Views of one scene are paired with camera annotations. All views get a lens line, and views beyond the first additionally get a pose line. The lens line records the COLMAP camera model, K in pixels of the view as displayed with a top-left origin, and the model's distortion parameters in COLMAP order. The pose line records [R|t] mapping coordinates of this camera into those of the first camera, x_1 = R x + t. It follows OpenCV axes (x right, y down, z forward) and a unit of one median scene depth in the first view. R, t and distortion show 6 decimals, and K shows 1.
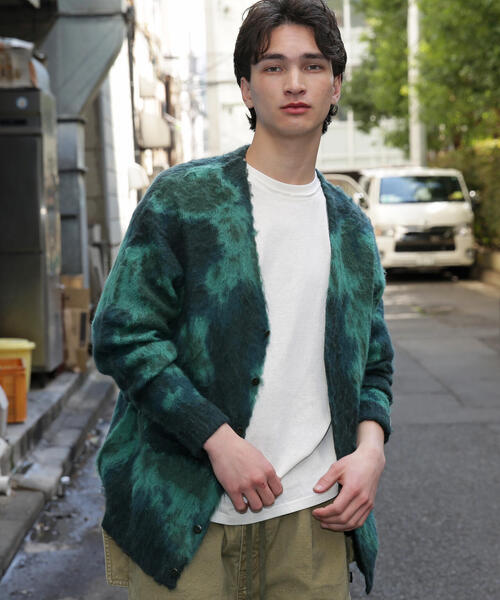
lens RADIAL K [[970.6, 0, 250.0], [0, 970.6, 300.0], [0, 0, 1]] dist [-0.008931, 0.005268]
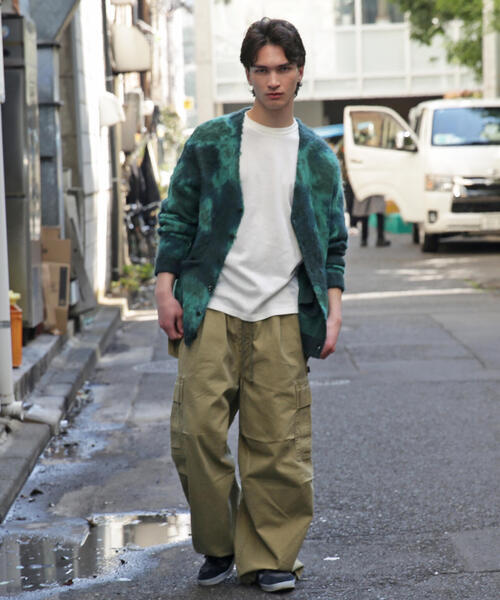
lens RADIAL K [[1683.8, 0, 250.0], [0, 1683.8, 300.0], [0, 0, 1]] dist [0.179192, 1.074535]
pose [[0.999967, 0.007156, -0.003906, 0.004003], [-0.007182, 0.999951, -0.006821, 0.051866], [0.003857, 0.006849, 0.999969, -0.534806]]
